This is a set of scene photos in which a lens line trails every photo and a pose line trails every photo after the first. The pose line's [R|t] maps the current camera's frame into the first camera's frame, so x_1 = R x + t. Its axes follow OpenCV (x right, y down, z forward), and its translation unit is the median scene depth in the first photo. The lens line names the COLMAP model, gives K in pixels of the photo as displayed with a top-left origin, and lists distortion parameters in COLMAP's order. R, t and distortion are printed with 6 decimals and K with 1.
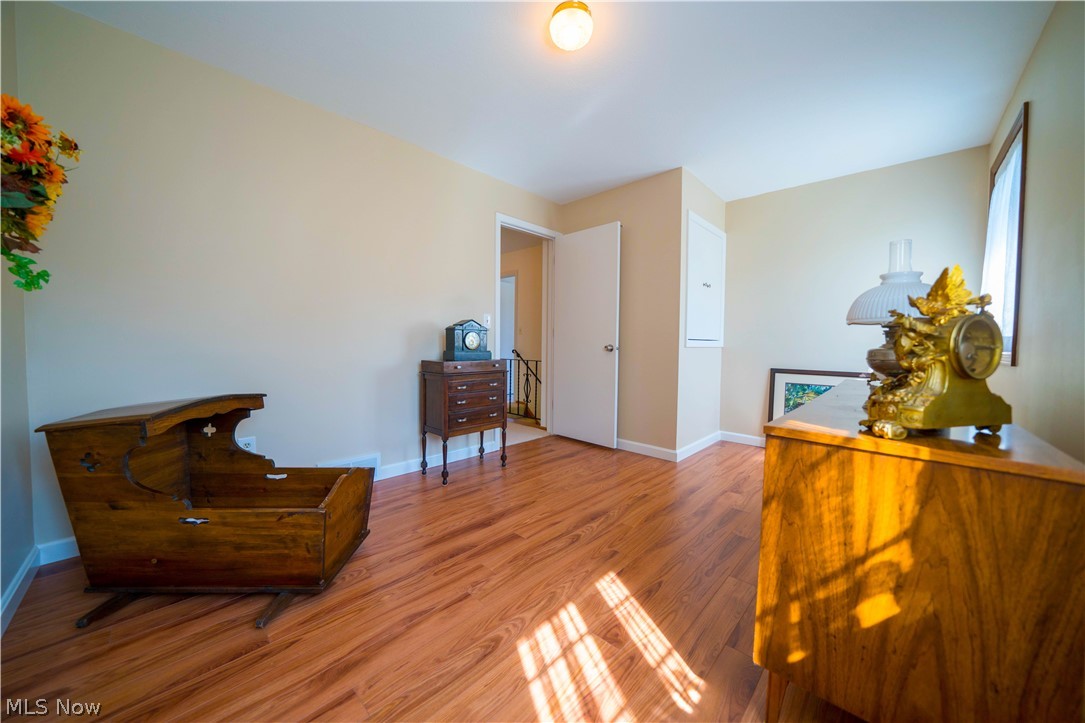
lens RADIAL K [[376.2, 0, 543.4], [0, 376.2, 357.9], [0, 0, 1]] dist [-0.020264, 0.000338]
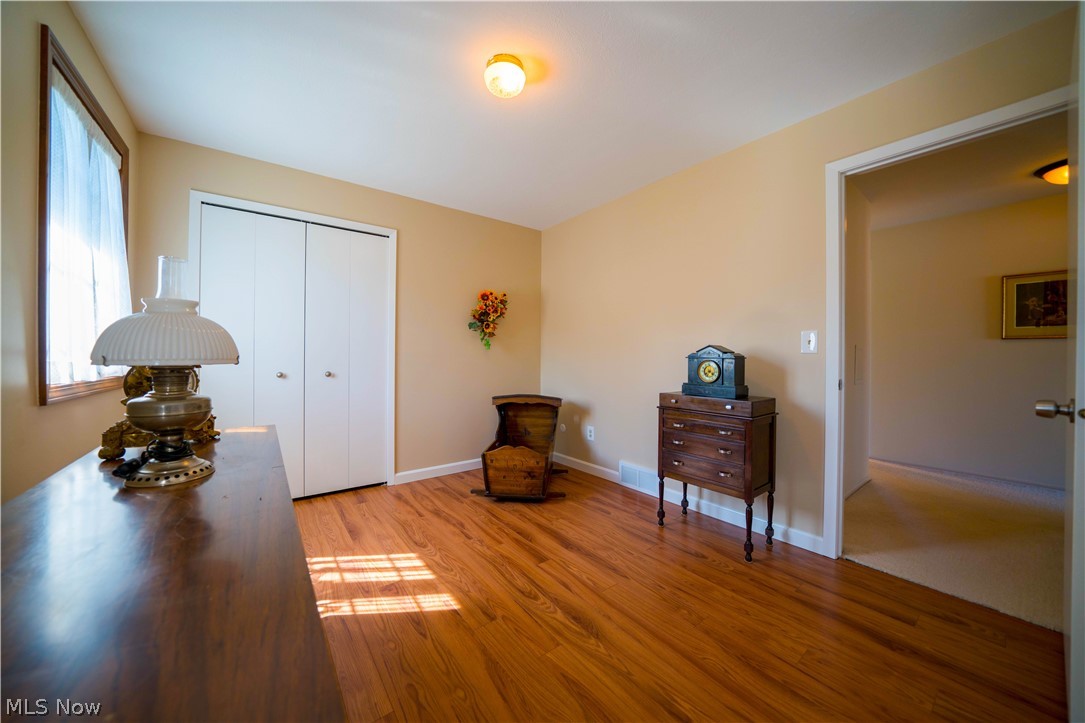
lens RADIAL K [[376.2, 0, 542.7], [0, 376.2, 363.3], [0, 0, 1]] dist [-0.020264, 0.000338]
pose [[-0.152105, 0.008391, -0.988329, 1.265202], [-0.047009, 0.998771, 0.015714, -0.121117], [0.987246, 0.048851, -0.151524, 1.493158]]
